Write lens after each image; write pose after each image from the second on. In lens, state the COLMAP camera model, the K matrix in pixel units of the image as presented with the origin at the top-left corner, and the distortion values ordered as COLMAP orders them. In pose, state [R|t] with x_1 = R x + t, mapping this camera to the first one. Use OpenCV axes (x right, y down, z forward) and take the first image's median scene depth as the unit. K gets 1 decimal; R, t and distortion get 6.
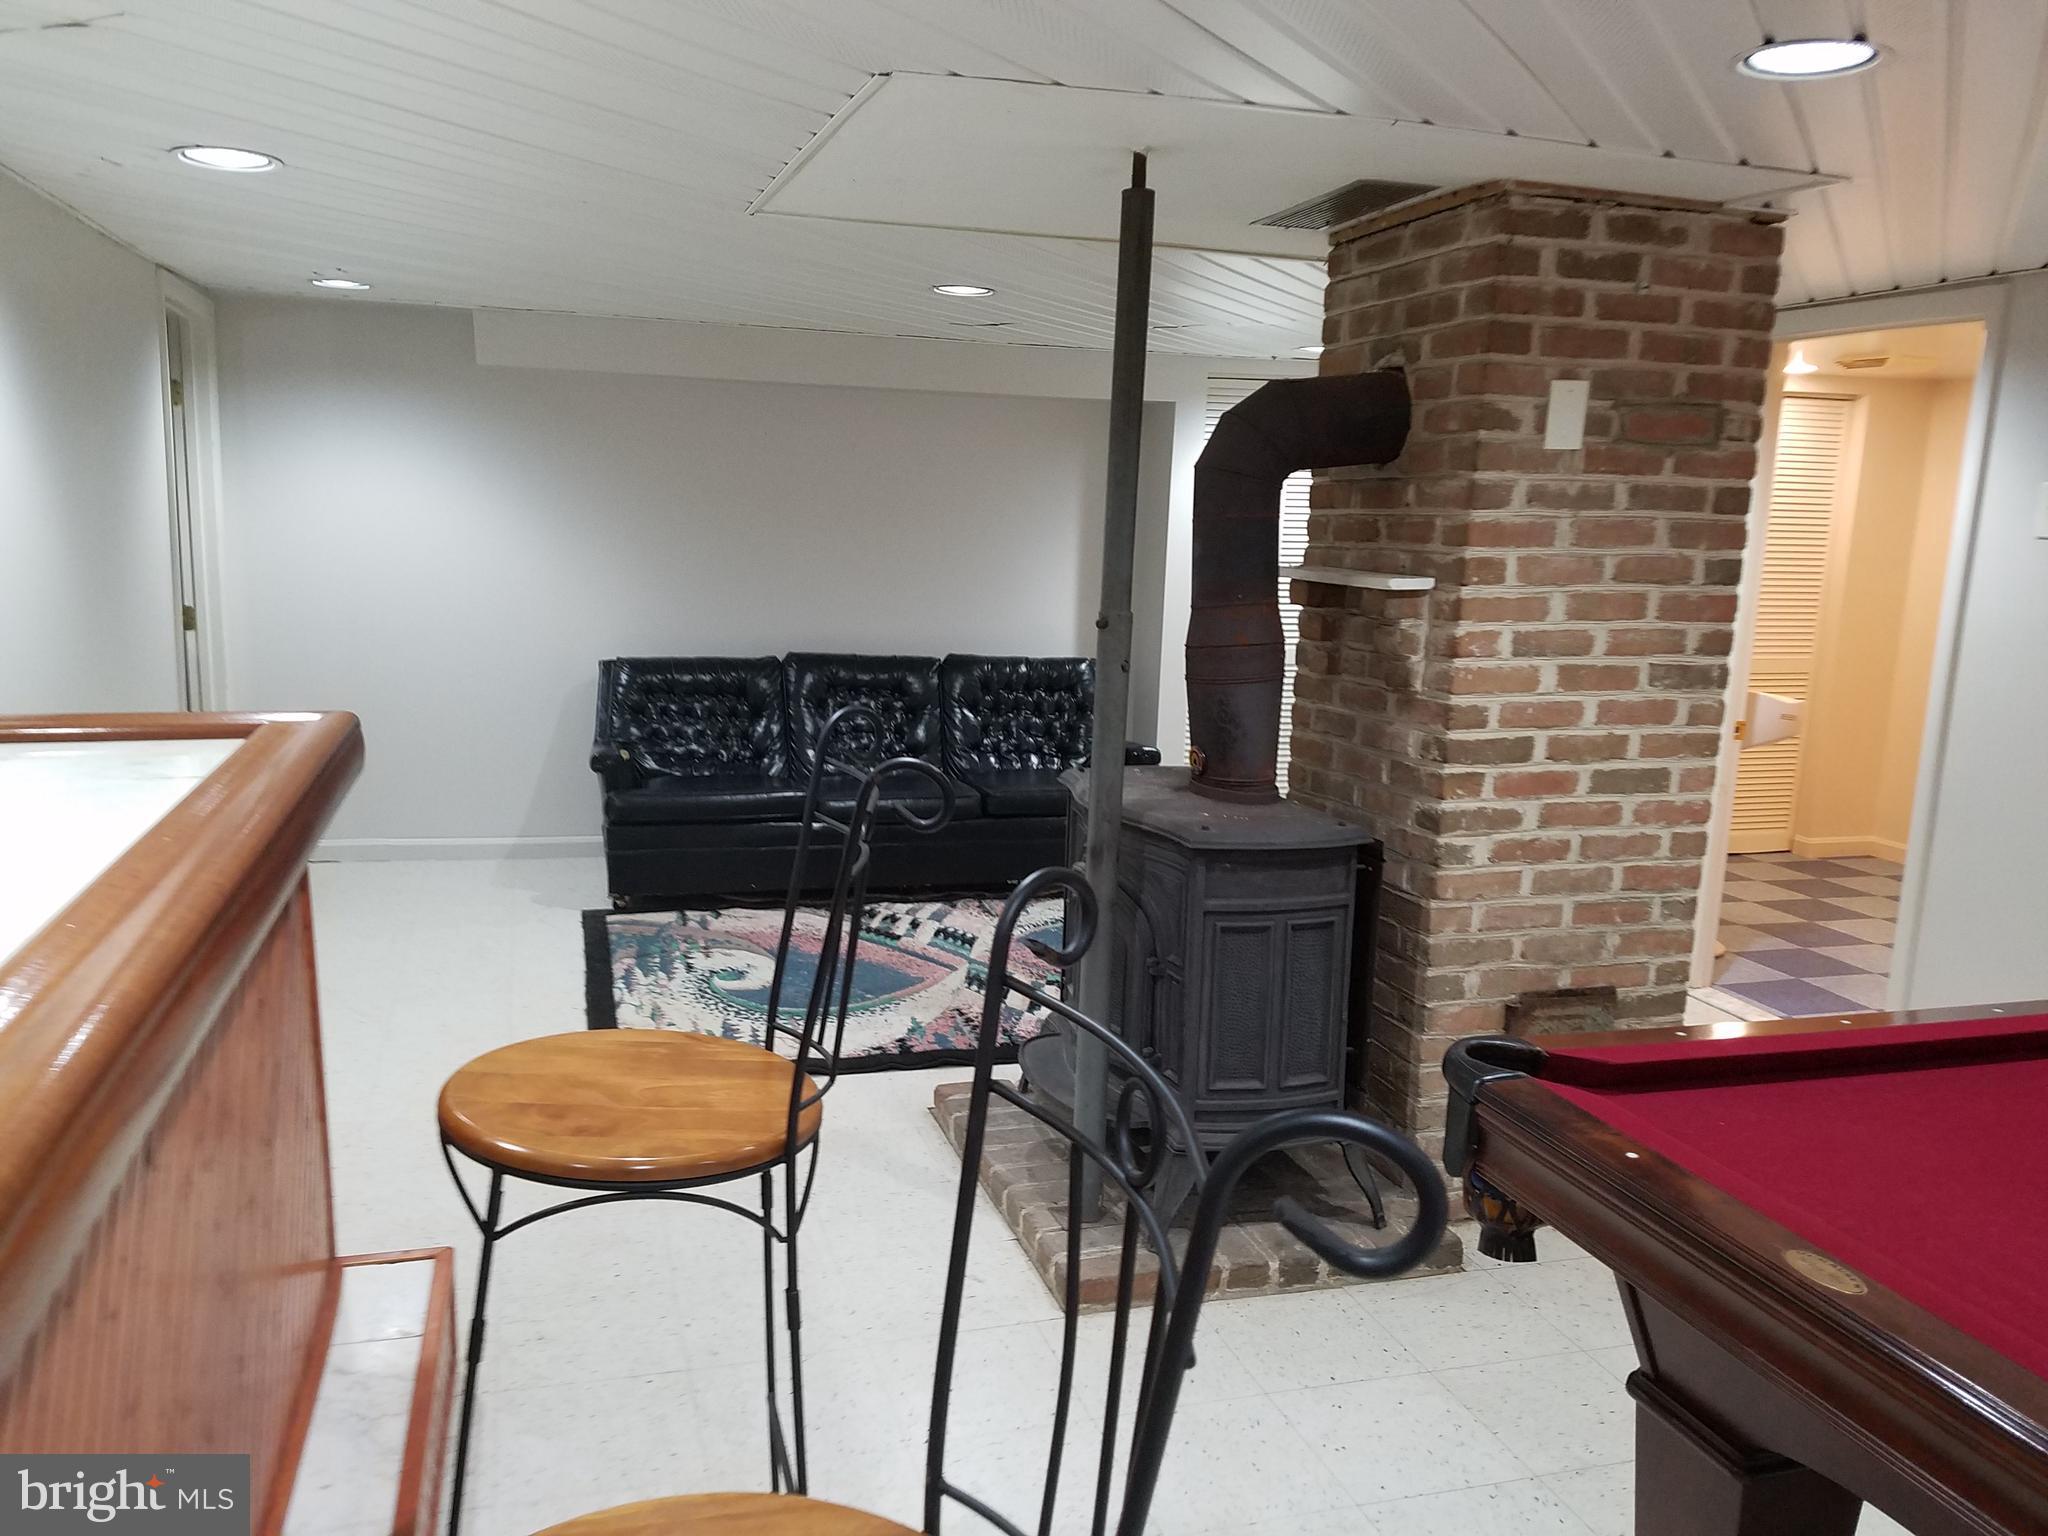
lens RADIAL K [[1599.5, 0, 1014.0], [0, 1599.5, 806.9], [0, 0, 1]] dist [0.191151, -0.272797]
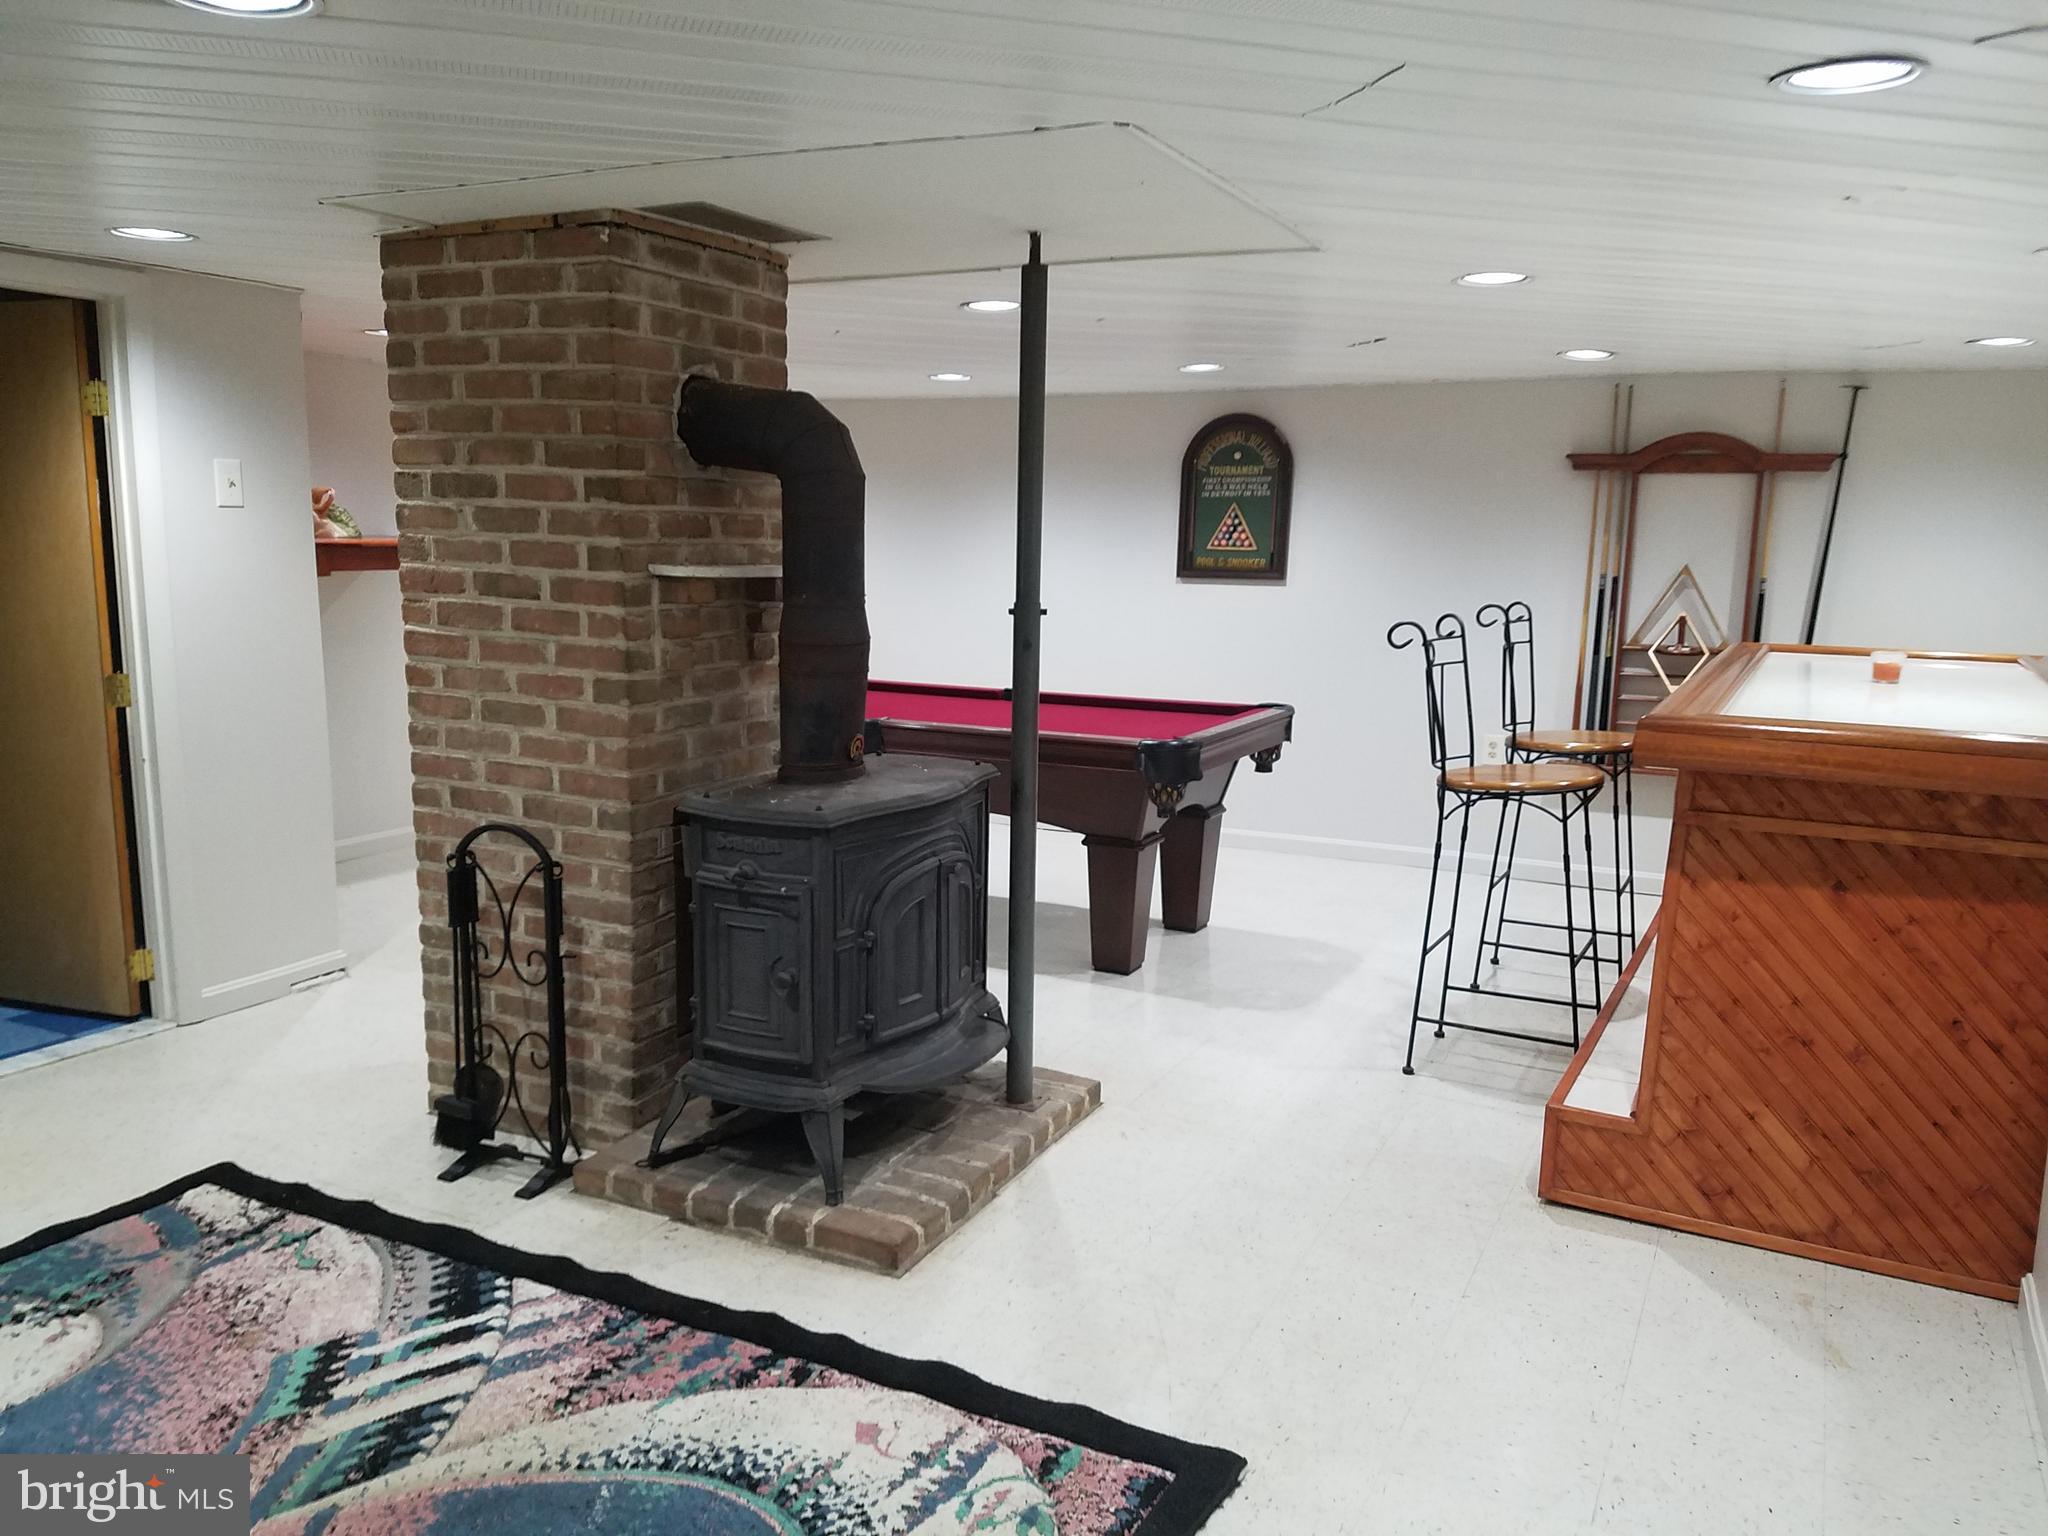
lens RADIAL K [[1599.5, 0, 1014.0], [0, 1599.5, 806.9], [0, 0, 1]] dist [0.191151, -0.272797]
pose [[-0.747971, -0.170119, 0.641560, -0.665167], [0.063507, 0.943818, 0.324307, -0.336155], [-0.660687, 0.283315, -0.695144, 1.691970]]
